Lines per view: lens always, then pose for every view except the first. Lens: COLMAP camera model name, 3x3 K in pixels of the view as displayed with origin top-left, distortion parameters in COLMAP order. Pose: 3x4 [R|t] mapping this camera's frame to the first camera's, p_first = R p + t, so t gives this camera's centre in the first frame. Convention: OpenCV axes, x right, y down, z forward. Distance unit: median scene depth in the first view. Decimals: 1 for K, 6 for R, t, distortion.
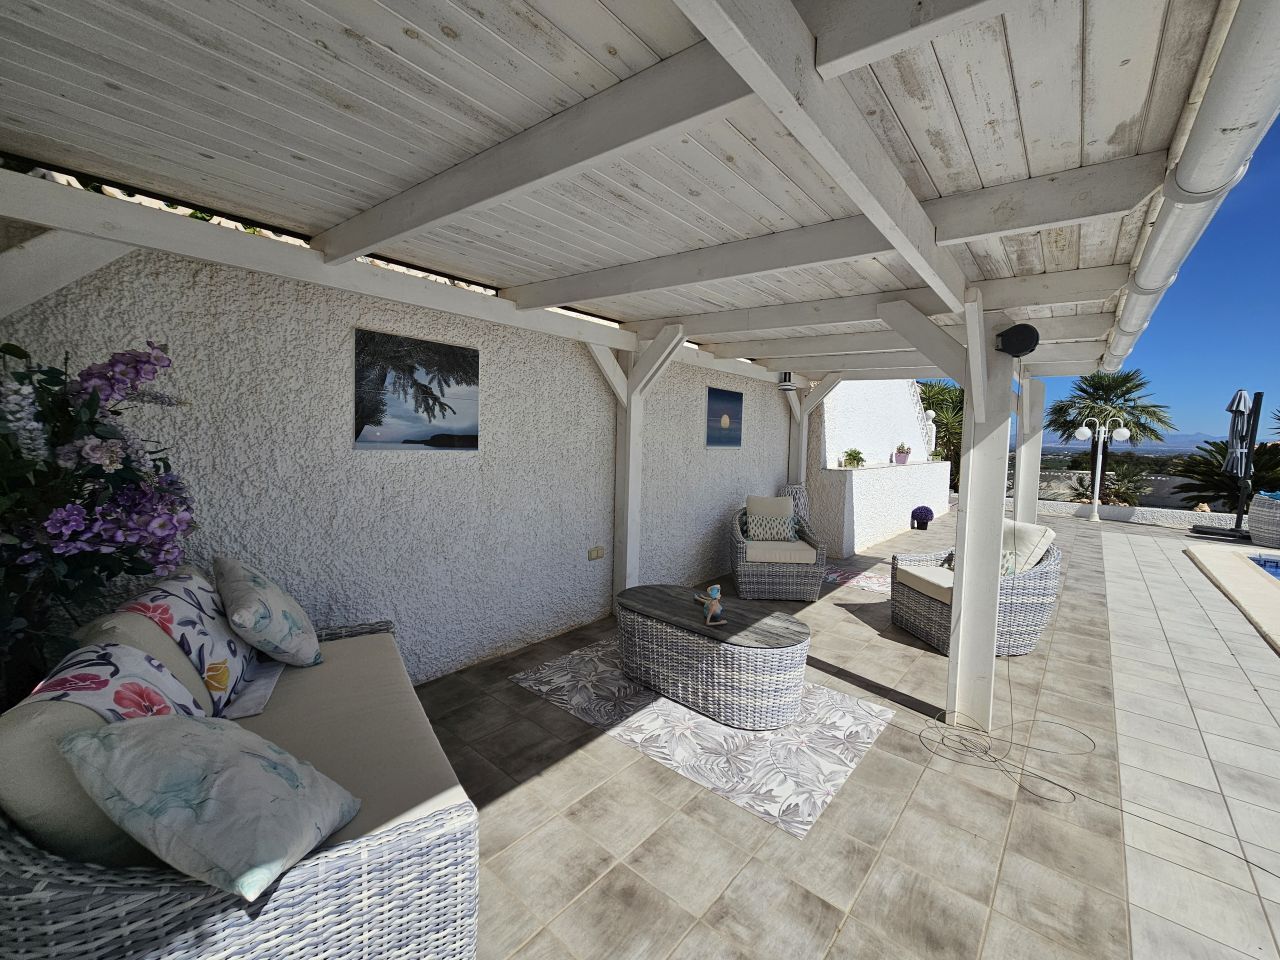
lens RADIAL K [[521.4, 0, 639.7], [0, 521.4, 470.9], [0, 0, 1]] dist [0.000077, 0.000592]
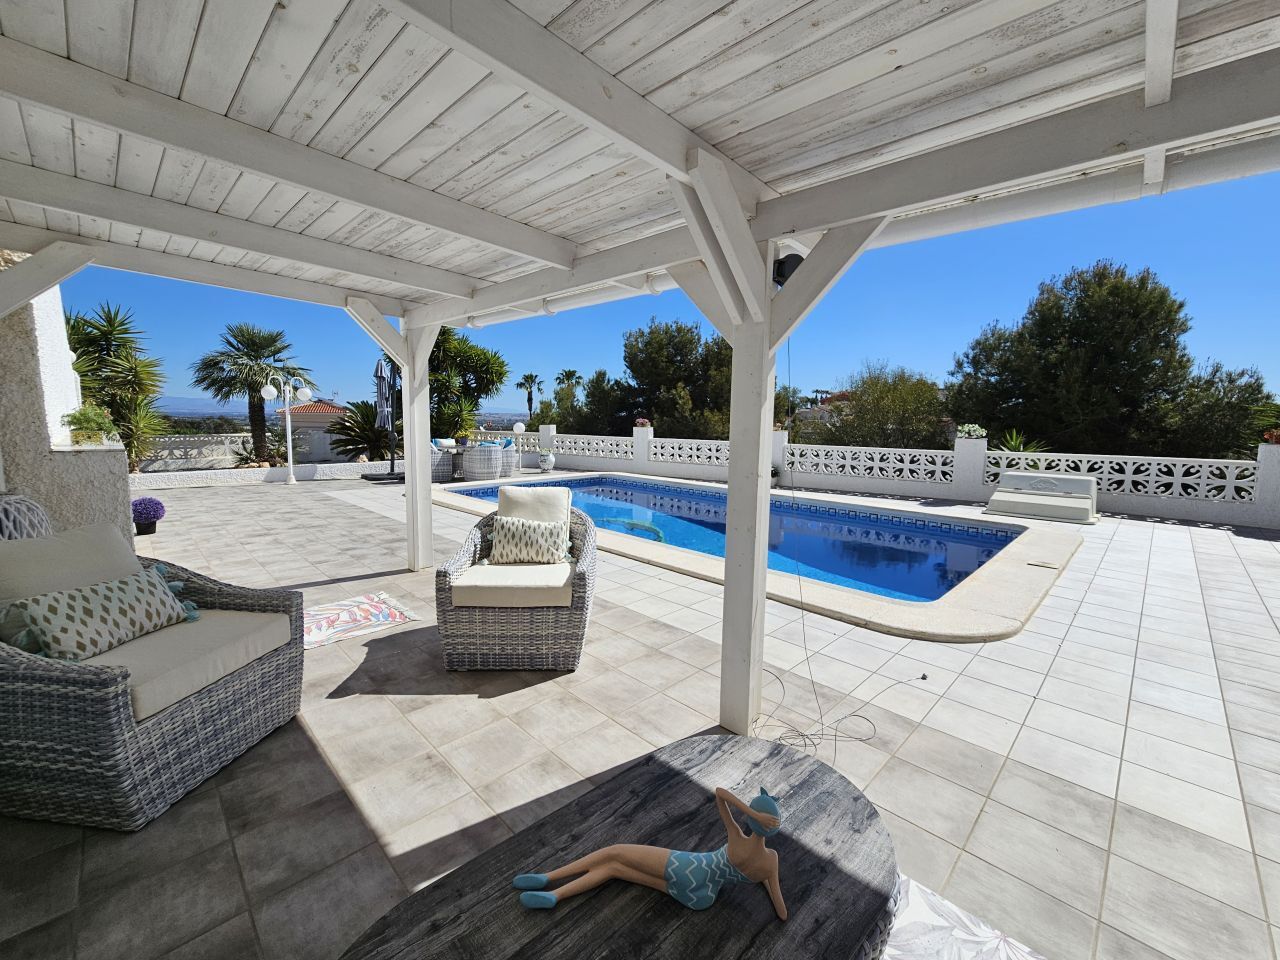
lens RADIAL K [[521.4, 0, 639.7], [0, 521.4, 470.9], [0, 0, 1]] dist [0.000077, 0.000592]
pose [[0.065288, -0.122240, 0.990351, -0.159291], [0.052242, 0.991526, 0.118941, -0.031425], [-0.996498, 0.043973, 0.071121, 0.971592]]
